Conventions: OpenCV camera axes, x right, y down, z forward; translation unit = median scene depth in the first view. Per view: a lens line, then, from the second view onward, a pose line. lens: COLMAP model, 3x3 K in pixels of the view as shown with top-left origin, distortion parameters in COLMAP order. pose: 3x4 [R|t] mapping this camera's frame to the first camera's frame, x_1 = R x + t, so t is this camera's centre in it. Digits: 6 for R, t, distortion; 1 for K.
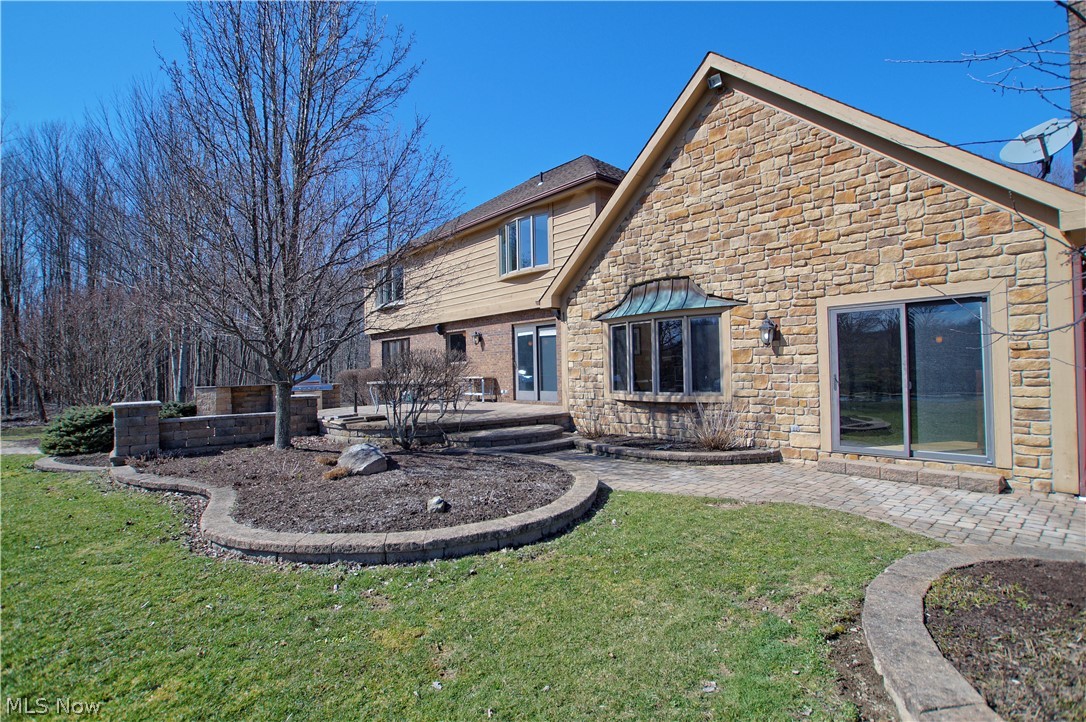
lens RADIAL K [[541.2, 0, 540.0], [0, 541.2, 354.2], [0, 0, 1]] dist [-0.041209, -0.000142]
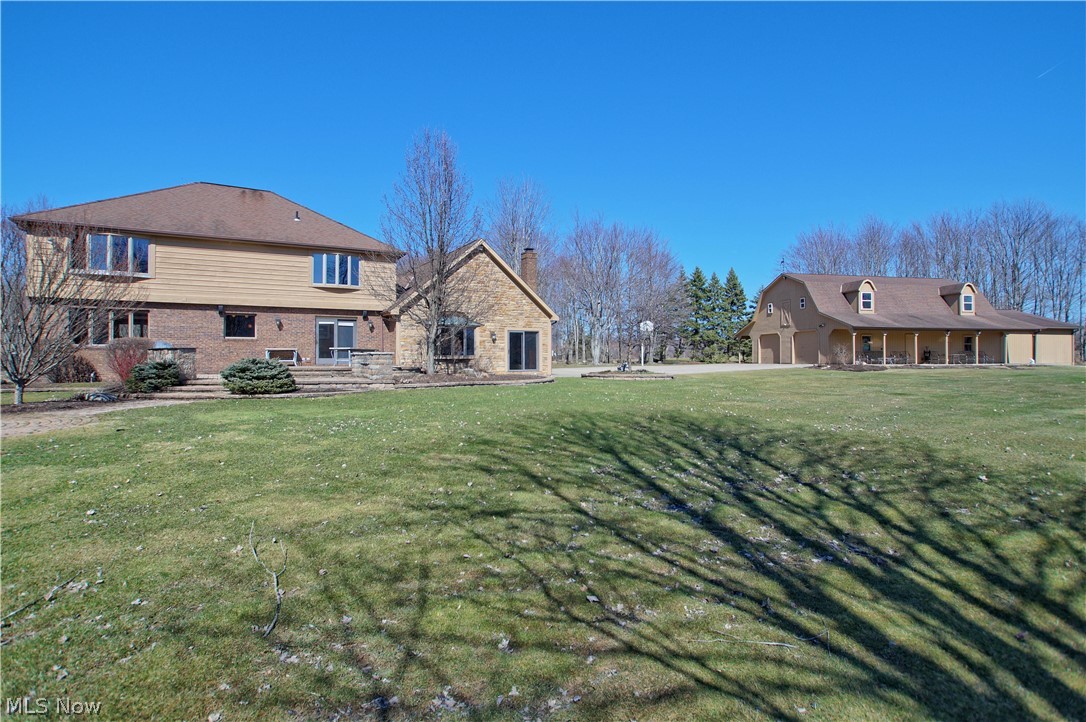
lens RADIAL K [[541.2, 0, 540.0], [0, 541.2, 354.2], [0, 0, 1]] dist [-0.041209, -0.000142]
pose [[0.167244, 0.031673, 0.985407, -2.043058], [-0.027126, 0.999253, -0.027515, 0.112793], [-0.985542, -0.022128, 0.167979, 0.140353]]
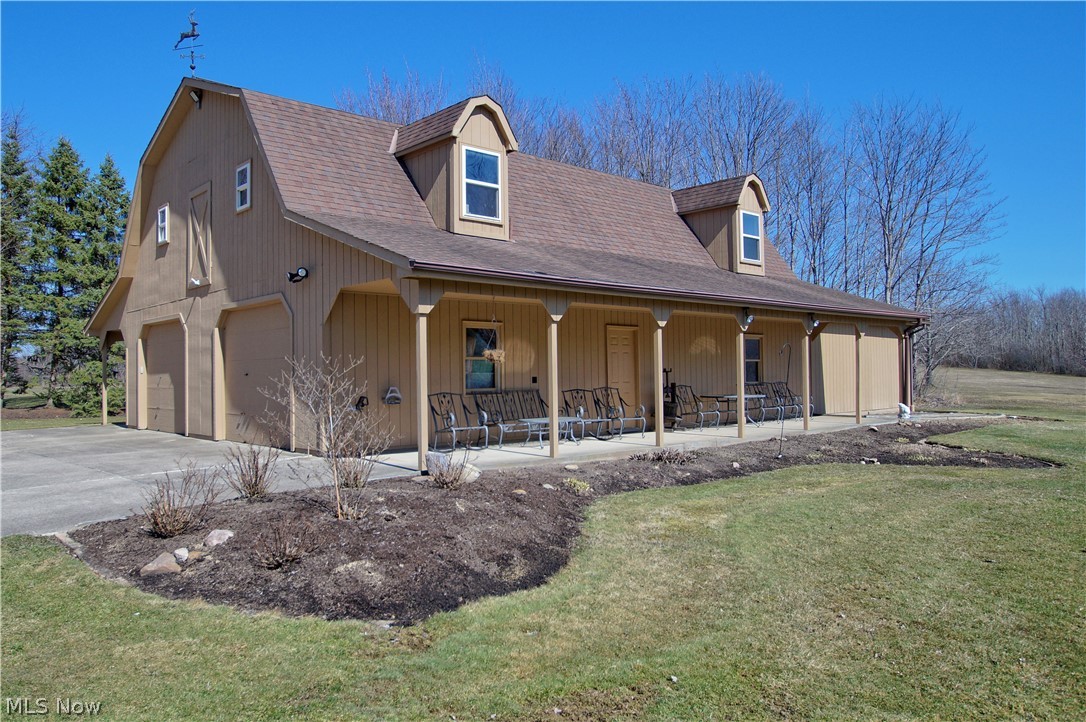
lens RADIAL K [[675.3, 0, 519.8], [0, 675.3, 362.3], [0, 0, 1]] dist [0.001407, 0.000090]
pose [[-0.416199, 0.044705, 0.908174, 0.682076], [0.002506, 0.998843, -0.048020, -0.048383], [-0.909270, -0.017710, -0.415830, -0.959134]]
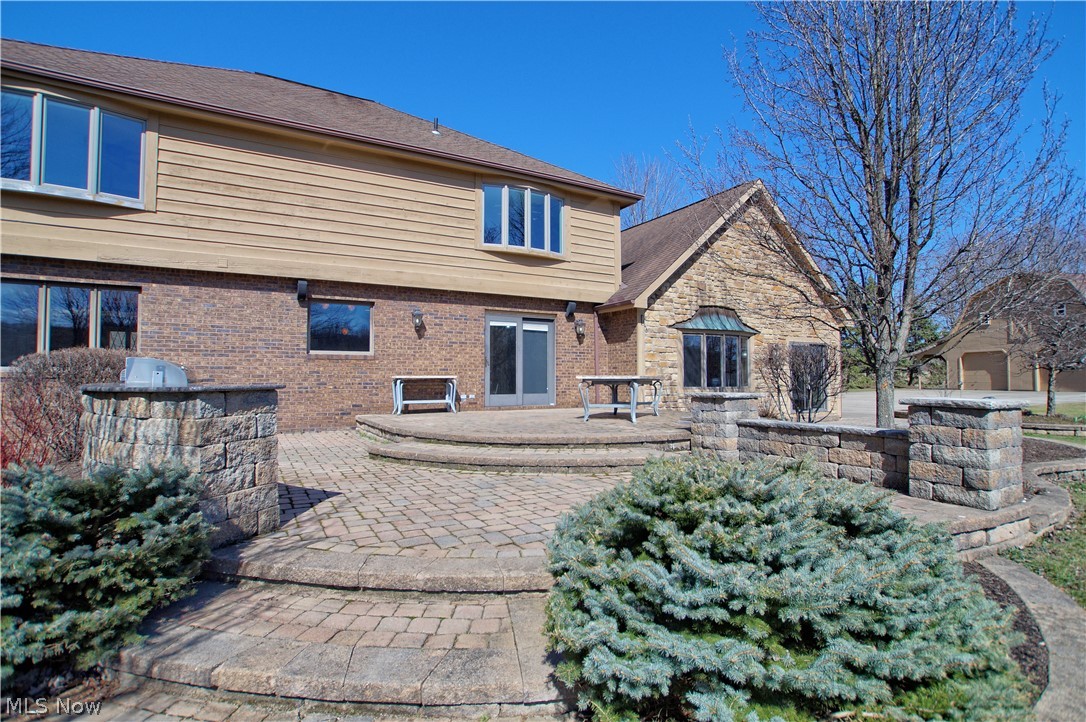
lens RADIAL K [[510.8, 0, 543.0], [0, 510.8, 361.0], [0, 0, 1]] dist [-0.035480, 0.000296]
pose [[0.183381, 0.055985, 0.981446, -1.047374], [-0.028483, 0.998260, -0.051623, 0.076007], [-0.982629, -0.018488, 0.184656, 1.091235]]
